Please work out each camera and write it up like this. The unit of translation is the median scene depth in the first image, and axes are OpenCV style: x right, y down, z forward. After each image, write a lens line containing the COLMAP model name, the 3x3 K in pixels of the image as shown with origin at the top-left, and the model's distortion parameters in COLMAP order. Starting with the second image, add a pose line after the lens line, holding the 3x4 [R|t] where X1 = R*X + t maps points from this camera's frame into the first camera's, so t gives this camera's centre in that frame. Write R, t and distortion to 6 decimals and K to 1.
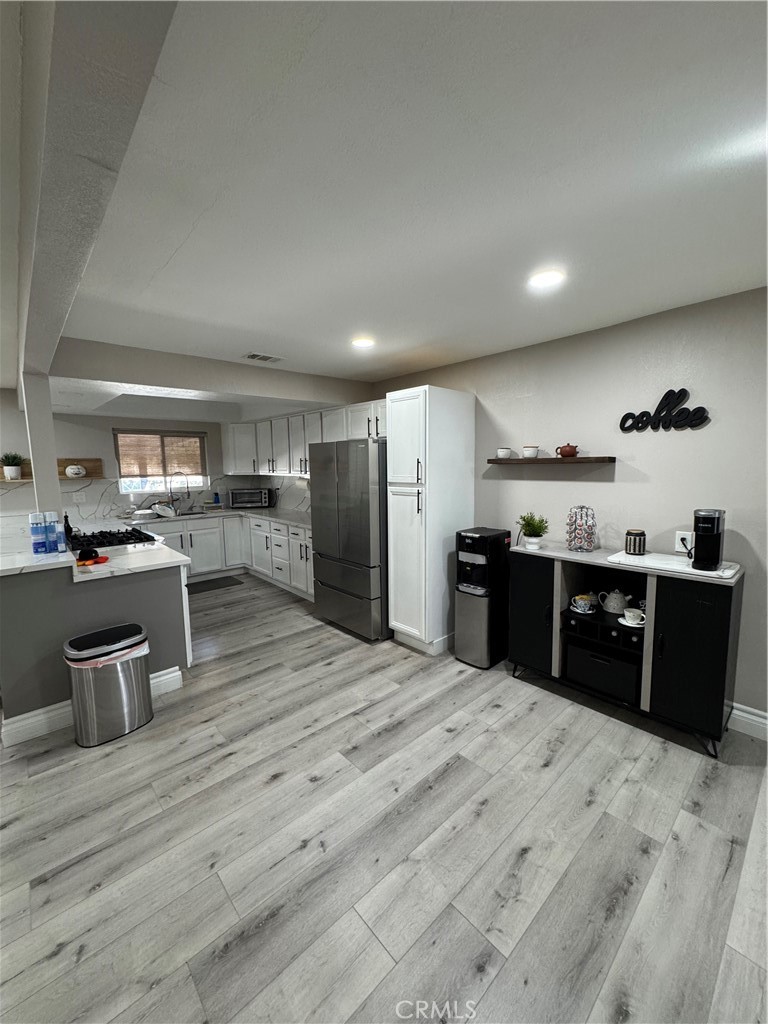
lens RADIAL K [[408.7, 0, 386.1], [0, 408.7, 512.1], [0, 0, 1]] dist [-0.000877, 0.000484]
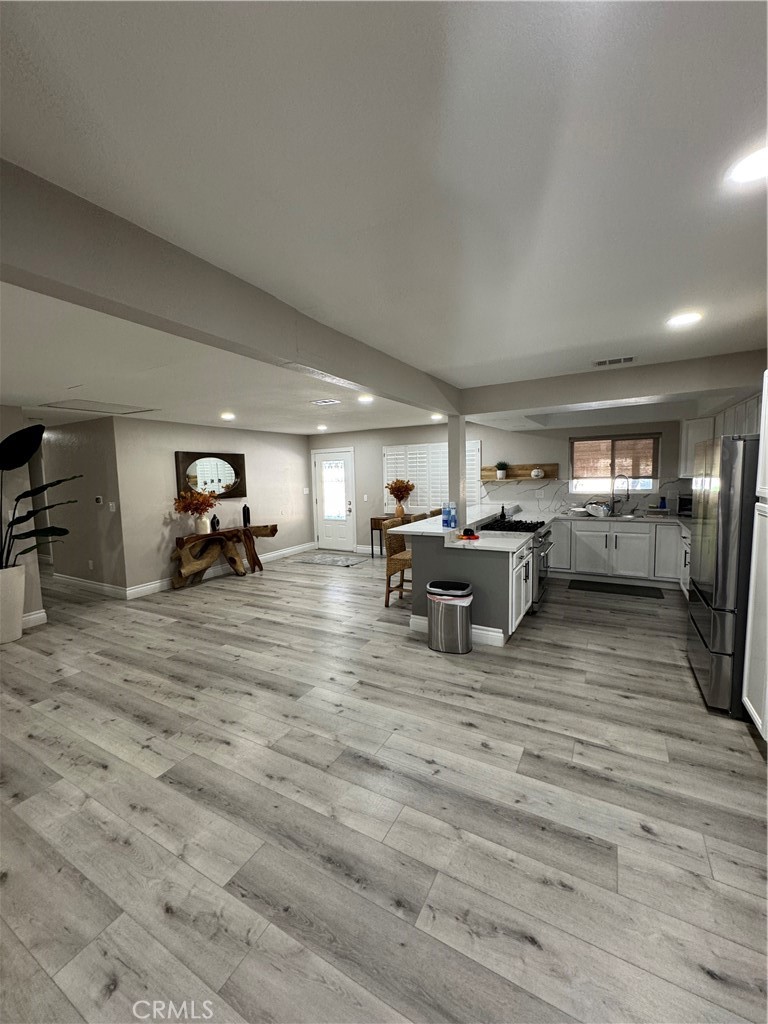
lens RADIAL K [[408.7, 0, 386.1], [0, 408.7, 512.1], [0, 0, 1]] dist [-0.000877, 0.000484]
pose [[0.317267, 0.096007, -0.943464, 0.599309], [-0.090931, 0.993358, 0.070506, -0.049199], [0.943967, 0.063421, 0.323890, 0.244669]]
